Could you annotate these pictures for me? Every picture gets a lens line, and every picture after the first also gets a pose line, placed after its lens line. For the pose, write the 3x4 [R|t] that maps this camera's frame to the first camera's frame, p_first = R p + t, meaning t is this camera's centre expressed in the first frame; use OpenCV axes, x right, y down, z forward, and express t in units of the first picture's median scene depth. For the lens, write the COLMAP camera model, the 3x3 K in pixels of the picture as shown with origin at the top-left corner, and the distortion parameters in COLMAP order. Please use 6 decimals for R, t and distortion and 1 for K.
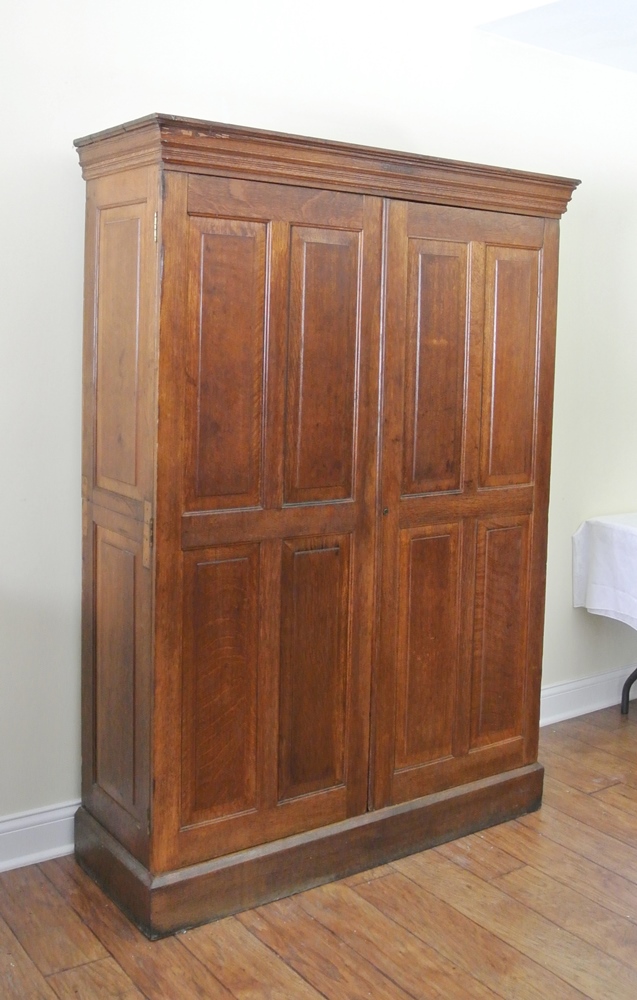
lens RADIAL K [[1059.9, 0, 349.8], [0, 1059.9, 421.7], [0, 0, 1]] dist [-0.081401, 0.000000]
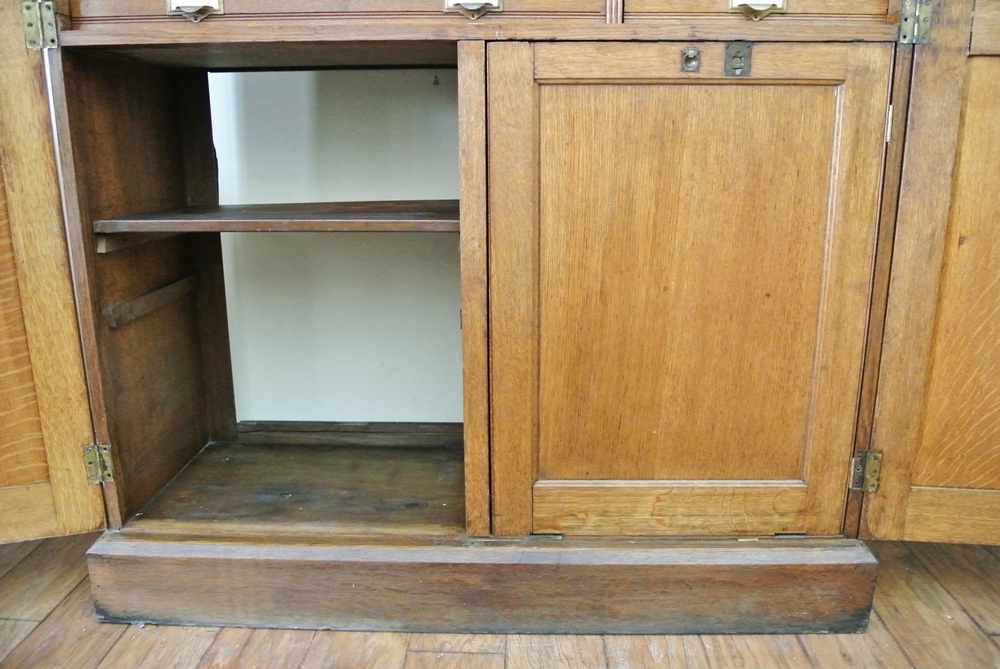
lens RADIAL K [[774.9, 0, 504.0], [0, 774.9, 329.1], [0, 0, 1]] dist [-0.087095, 0.033056]
pose [[0.793669, 0.117073, -0.596978, 0.293136], [-0.027087, 0.987136, 0.157574, 0.185073], [0.607746, -0.108891, 0.786630, 0.698588]]
